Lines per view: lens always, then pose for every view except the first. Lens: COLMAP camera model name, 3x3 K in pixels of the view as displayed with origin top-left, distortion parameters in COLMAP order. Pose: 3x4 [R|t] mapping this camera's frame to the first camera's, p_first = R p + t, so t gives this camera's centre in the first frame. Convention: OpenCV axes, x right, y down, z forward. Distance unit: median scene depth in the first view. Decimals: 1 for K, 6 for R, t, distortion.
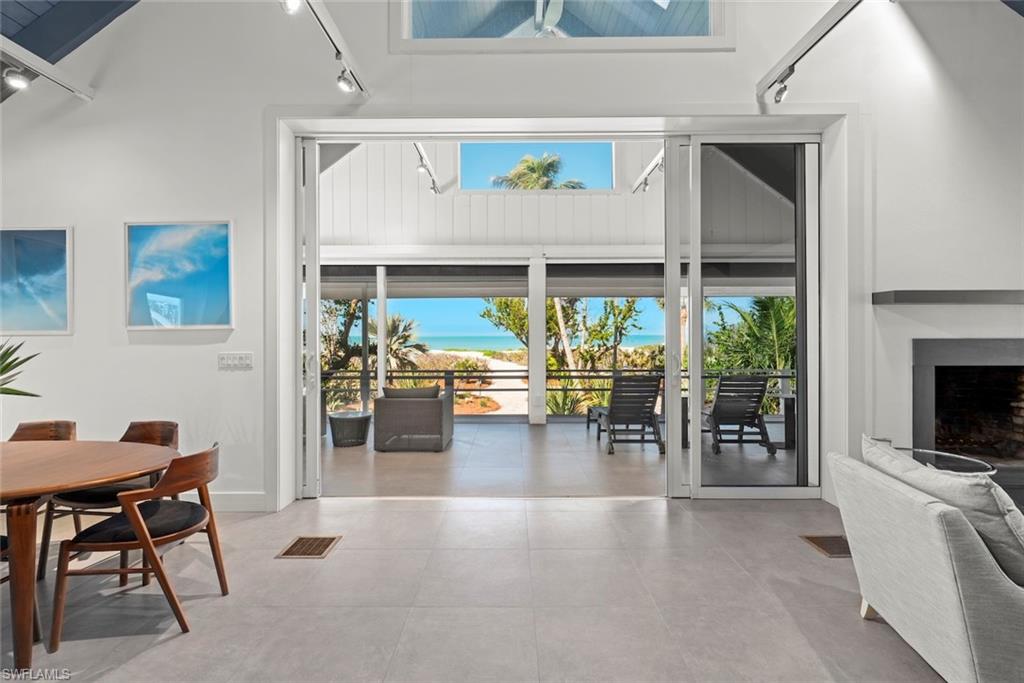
lens RADIAL K [[461.9, 0, 511.8], [0, 461.9, 334.9], [0, 0, 1]] dist [-0.001638, -0.000639]
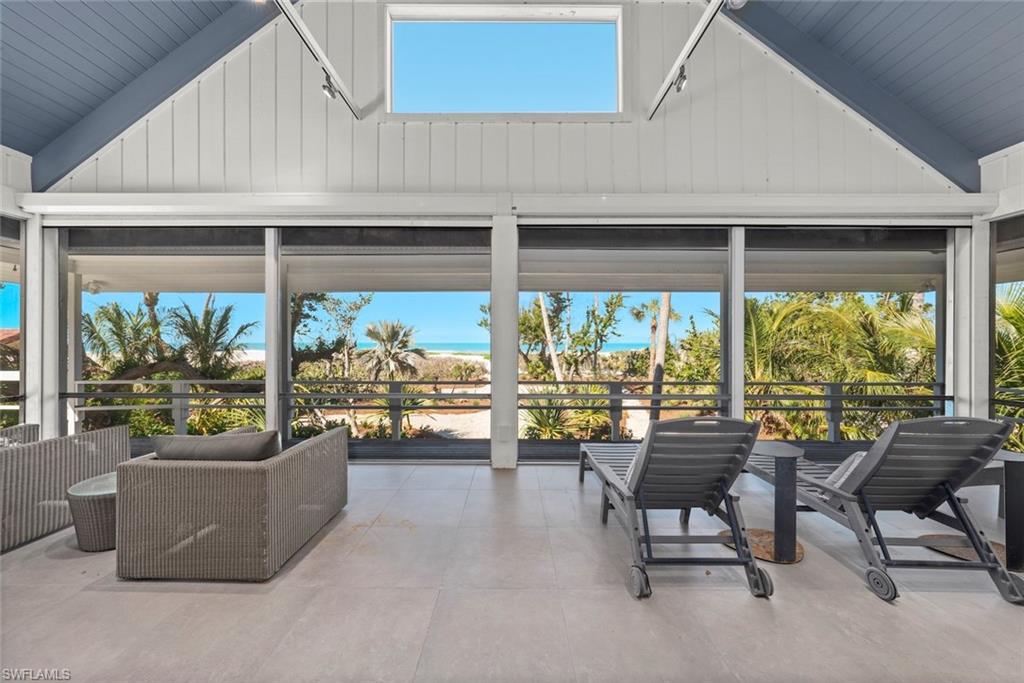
lens RADIAL K [[349.2, 0, 512.0], [0, 349.2, 341.5], [0, 0, 1]] dist [-0.000438, 0.000076]
pose [[0.999987, 0.005160, 0.000148, 0.073235], [-0.005159, 0.999980, -0.003679, 0.015419], [-0.000167, 0.003679, 0.999993, 0.550503]]
